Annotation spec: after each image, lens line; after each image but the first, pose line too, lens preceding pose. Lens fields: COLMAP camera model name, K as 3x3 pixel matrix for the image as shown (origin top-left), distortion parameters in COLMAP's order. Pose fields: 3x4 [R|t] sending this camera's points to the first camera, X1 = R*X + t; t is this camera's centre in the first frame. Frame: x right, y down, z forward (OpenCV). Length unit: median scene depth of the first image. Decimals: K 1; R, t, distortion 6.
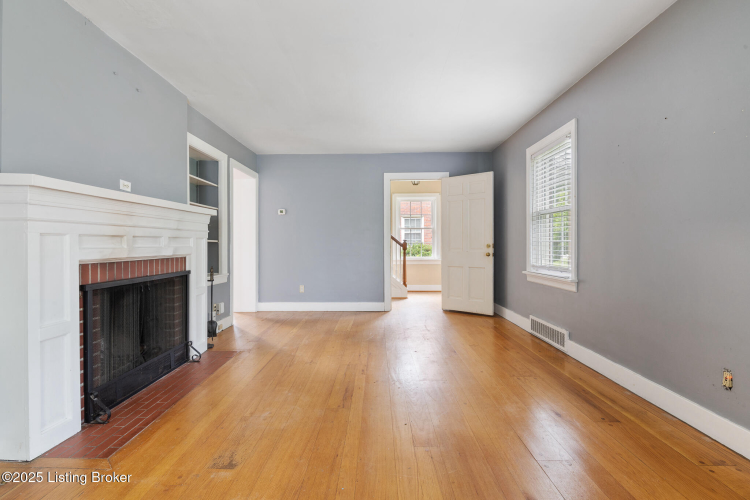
lens RADIAL K [[366.1, 0, 372.2], [0, 366.1, 246.0], [0, 0, 1]] dist [-0.001956, -0.000228]
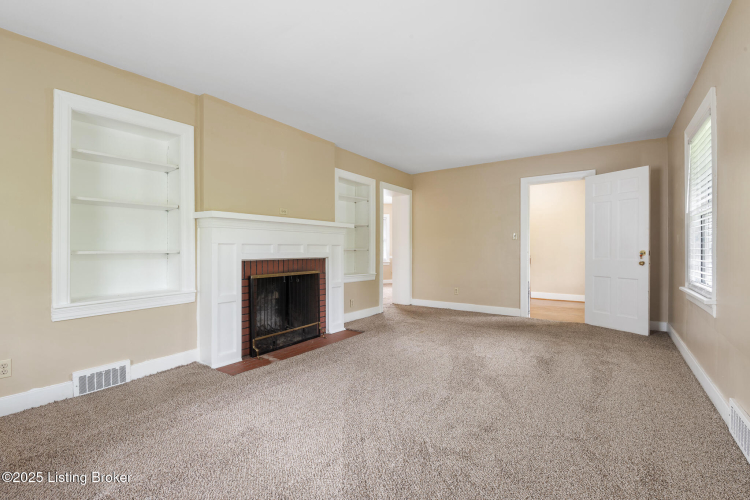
lens RADIAL K [[341.8, 0, 375.0], [0, 341.8, 250.0], [0, 0, 1]] dist [-0.000912, -0.000059]
pose [[0.830334, 0.003376, -0.557255, 0.436489], [-0.006128, 0.999976, -0.003073, -0.001414], [0.557232, 0.005967, 0.830336, 0.026016]]
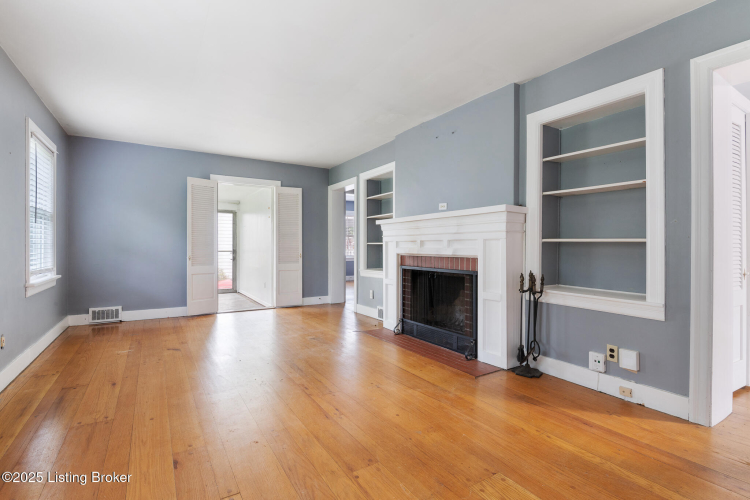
lens RADIAL K [[349.4, 0, 375.0], [0, 349.4, 250.0], [0, 0, 1]] dist [0.002359, 0.000462]
pose [[-0.833647, 0.013982, -0.552120, 0.329218], [0.003080, 0.999782, 0.020669, -0.017700], [0.552289, 0.015530, -0.833508, 1.961905]]
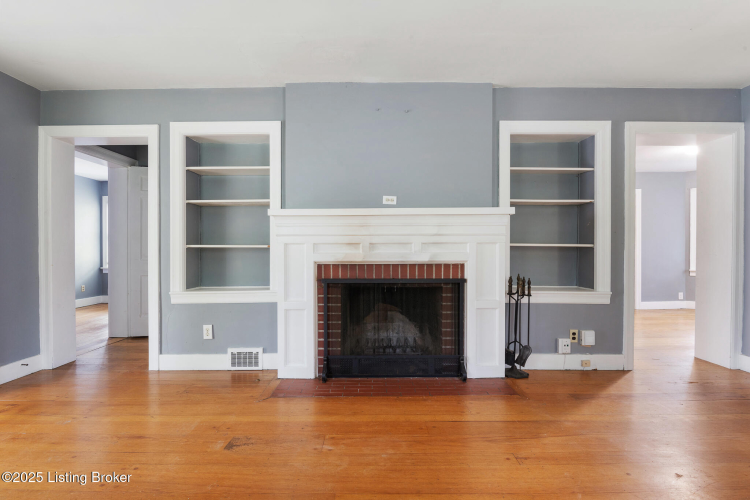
lens RADIAL K [[351.6, 0, 373.5], [0, 351.6, 254.6], [0, 0, 1]] dist [-0.003465, -0.000288]
pose [[0.010998, 0.017776, -0.999782, 0.438931], [-0.004368, 0.999833, 0.017728, -0.009771], [0.999930, 0.004172, 0.011074, 0.903238]]
